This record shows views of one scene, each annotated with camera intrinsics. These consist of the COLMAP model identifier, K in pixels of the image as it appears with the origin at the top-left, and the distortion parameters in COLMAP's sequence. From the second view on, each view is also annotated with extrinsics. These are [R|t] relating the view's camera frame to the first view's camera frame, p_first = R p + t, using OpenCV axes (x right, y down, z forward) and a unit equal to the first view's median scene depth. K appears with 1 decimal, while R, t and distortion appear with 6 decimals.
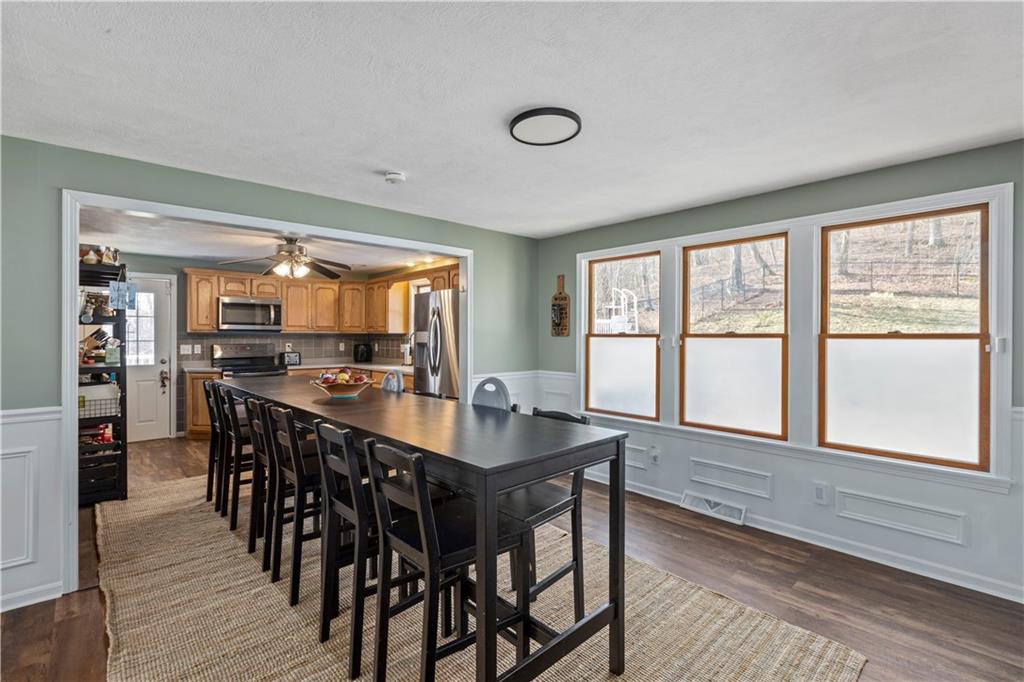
lens RADIAL K [[457.2, 0, 511.3], [0, 457.2, 339.7], [0, 0, 1]] dist [-0.003057, -0.000505]
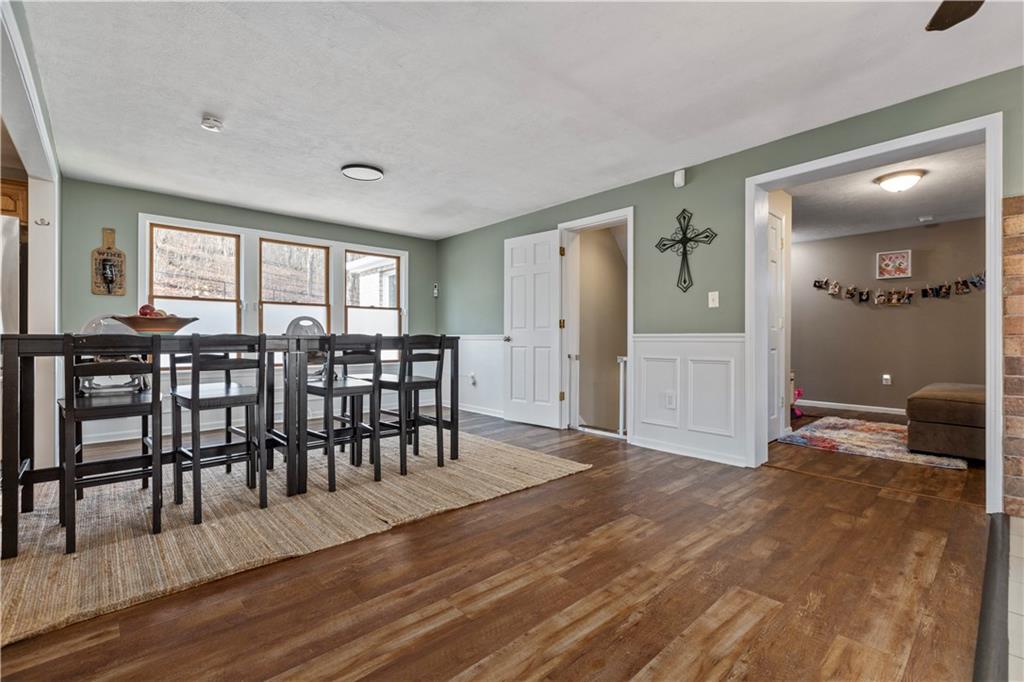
lens RADIAL K [[457.2, 0, 514.2], [0, 457.2, 340.1], [0, 0, 1]] dist [-0.003057, -0.000505]
pose [[0.008619, -0.005029, 0.999950, -0.608487], [0.006838, 0.999964, 0.004970, 0.063211], [-0.999939, 0.006795, 0.008653, 0.141520]]
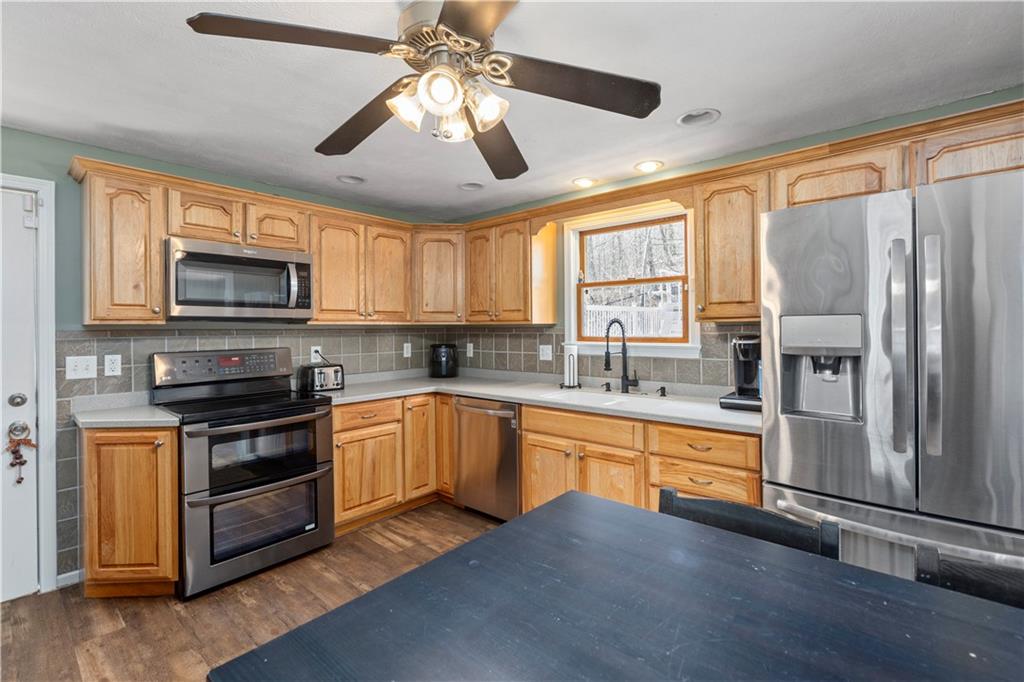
lens RADIAL K [[457.2, 0, 516.5], [0, 457.2, 330.7], [0, 0, 1]] dist [-0.003057, -0.000505]
pose [[0.993867, -0.009310, 0.110189, -0.372418], [0.009472, 0.999955, -0.000942, -0.007008], [-0.110176, 0.001980, 0.993910, 0.553971]]
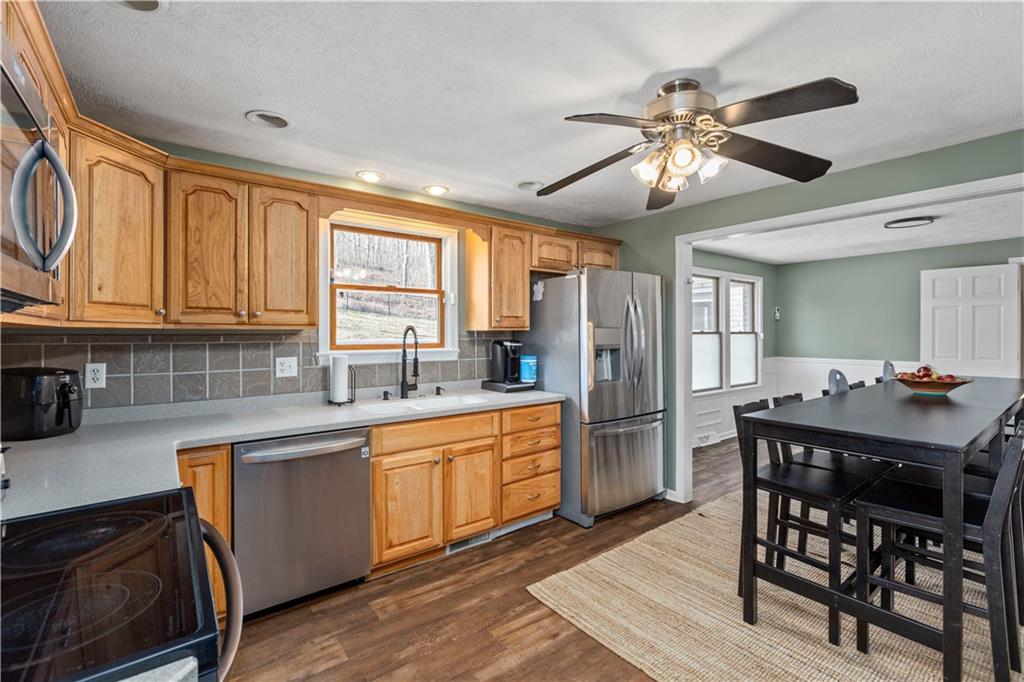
lens RADIAL K [[457.2, 0, 510.9], [0, 457.2, 335.1], [0, 0, 1]] dist [-0.003057, -0.000505]
pose [[0.098420, -0.004606, 0.995134, -0.700973], [0.011898, 0.999923, 0.003452, -0.009404], [-0.995074, 0.011500, 0.098467, 0.872258]]
